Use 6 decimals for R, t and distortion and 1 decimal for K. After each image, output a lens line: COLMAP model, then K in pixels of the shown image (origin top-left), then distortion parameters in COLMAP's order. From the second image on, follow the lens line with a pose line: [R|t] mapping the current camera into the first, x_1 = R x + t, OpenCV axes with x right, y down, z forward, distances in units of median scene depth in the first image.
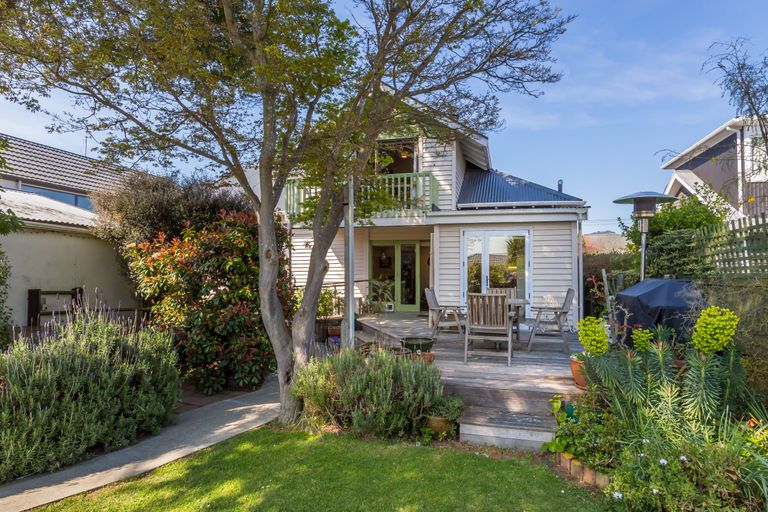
lens RADIAL K [[412.3, 0, 403.4], [0, 412.3, 268.2], [0, 0, 1]] dist [0.003358, -0.002913]
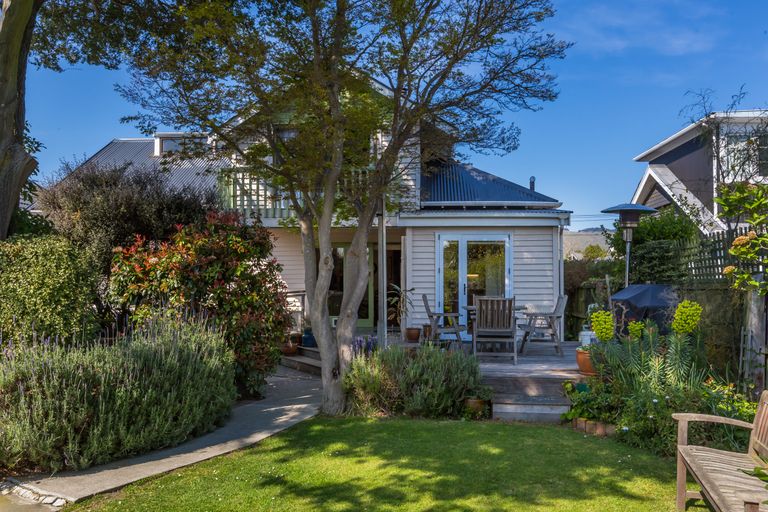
lens RADIAL K [[603.5, 0, 371.9], [0, 603.5, 281.8], [0, 0, 1]] dist [0.020470, 0.015346]
pose [[0.987082, -0.000023, 0.160218, -0.366622], [-0.000973, 0.999981, 0.006138, 0.009816], [-0.160215, -0.006215, 0.987063, -0.501409]]
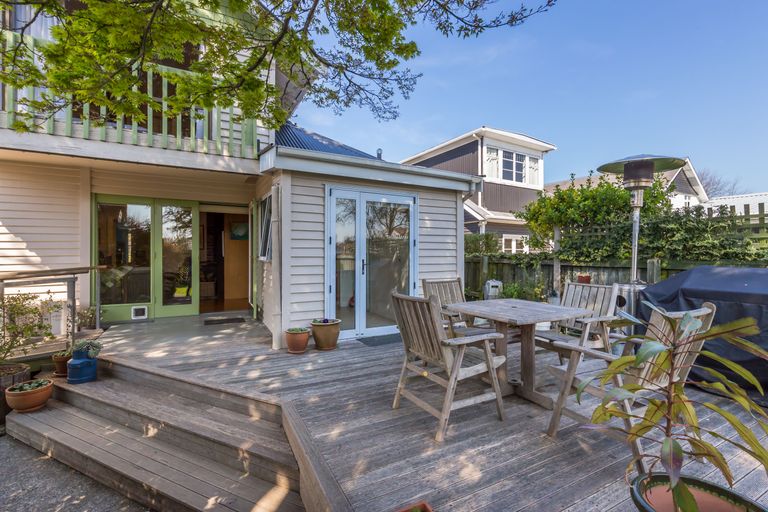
lens RADIAL K [[346.1, 0, 381.0], [0, 346.1, 251.2], [0, 0, 1]] dist [0.005884, 0.000193]
pose [[0.738439, 0.002561, 0.674316, -0.259791], [-0.012692, 0.999868, 0.010102, -0.001782], [-0.674201, -0.016018, 0.738374, 0.951744]]
